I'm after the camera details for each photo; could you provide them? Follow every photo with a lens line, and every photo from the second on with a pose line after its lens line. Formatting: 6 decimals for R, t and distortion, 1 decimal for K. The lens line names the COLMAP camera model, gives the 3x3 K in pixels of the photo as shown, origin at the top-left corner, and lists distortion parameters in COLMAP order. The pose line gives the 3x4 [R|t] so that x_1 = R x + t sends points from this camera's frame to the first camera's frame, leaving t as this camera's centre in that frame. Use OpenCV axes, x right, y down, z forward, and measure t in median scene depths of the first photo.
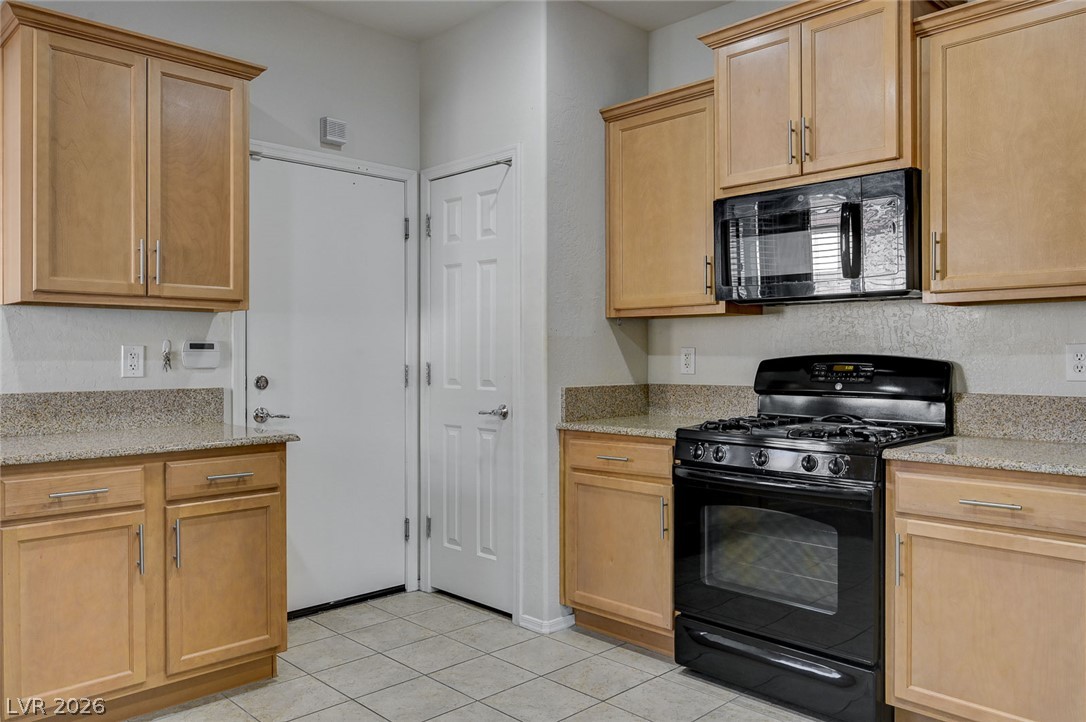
lens RADIAL K [[802.2, 0, 543.0], [0, 802.2, 361.0], [0, 0, 1]] dist [-0.004241, -0.003774]
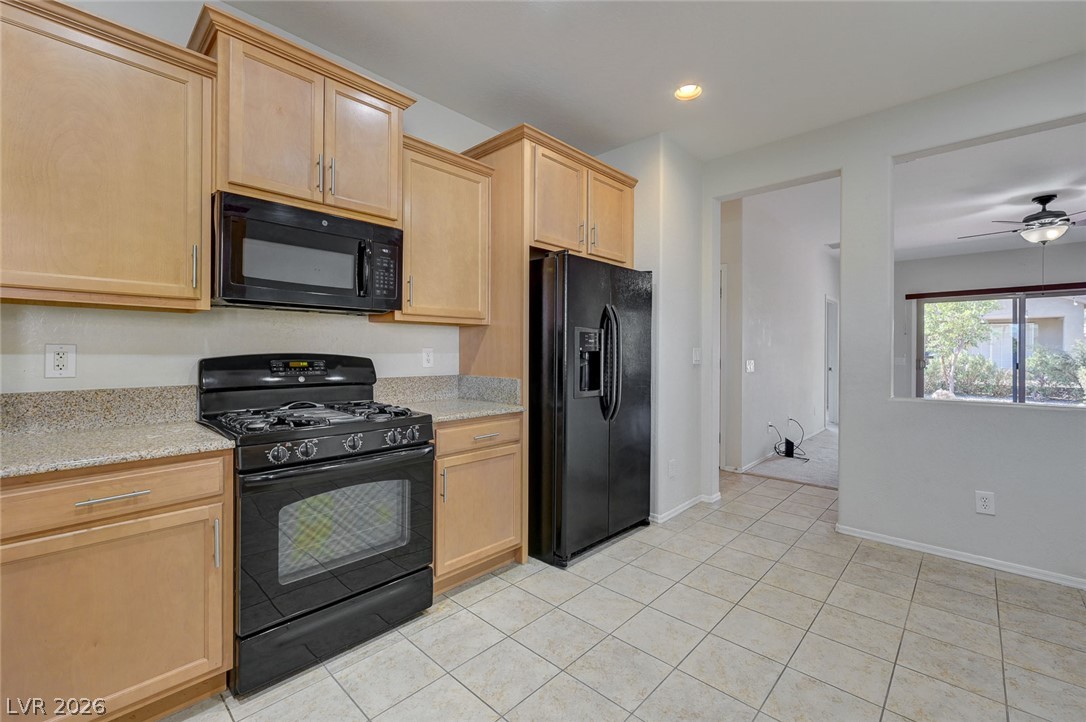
lens RADIAL K [[455.8, 0, 547.0], [0, 455.8, 354.2], [0, 0, 1]] dist [-0.001957, -0.000187]
pose [[-0.046419, -0.004016, 0.998914, -0.340582], [0.004649, 0.999980, 0.004237, -0.007778], [-0.998911, 0.004840, -0.046400, 0.637445]]
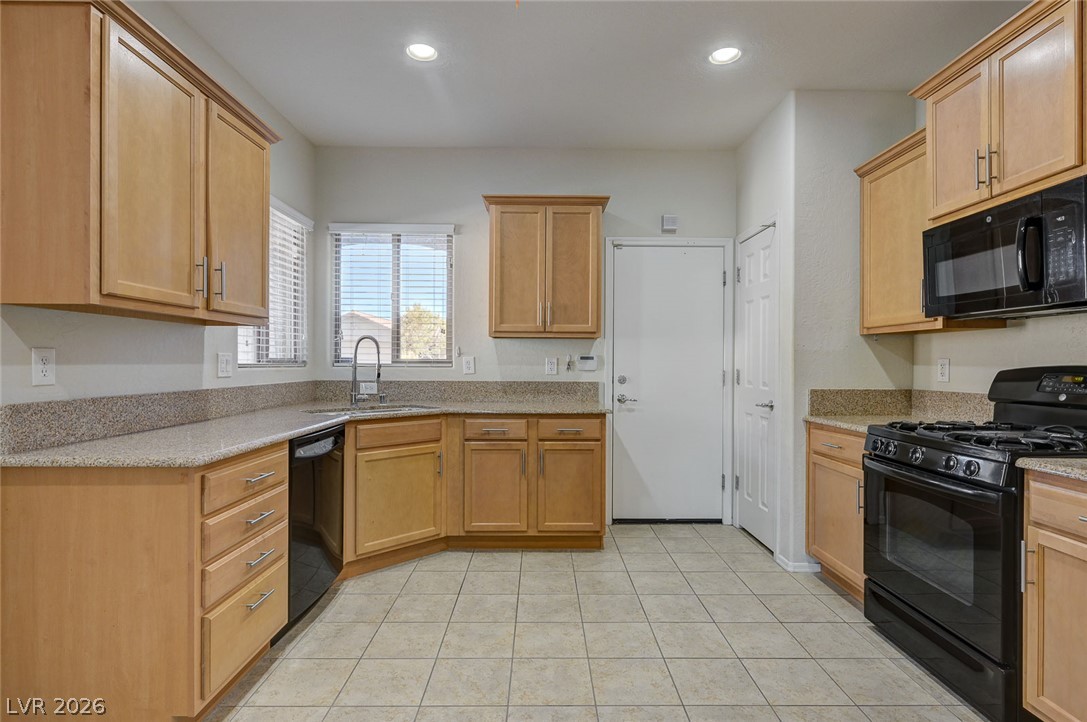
lens RADIAL K [[547.0, 0, 545.4], [0, 547.0, 366.6], [0, 0, 1]] dist [-0.001396, 0.000042]
pose [[0.721466, 0.009159, -0.692390, 0.364877], [-0.010875, 0.999939, 0.001896, -0.001025], [0.692365, 0.006162, 0.721521, 0.057287]]
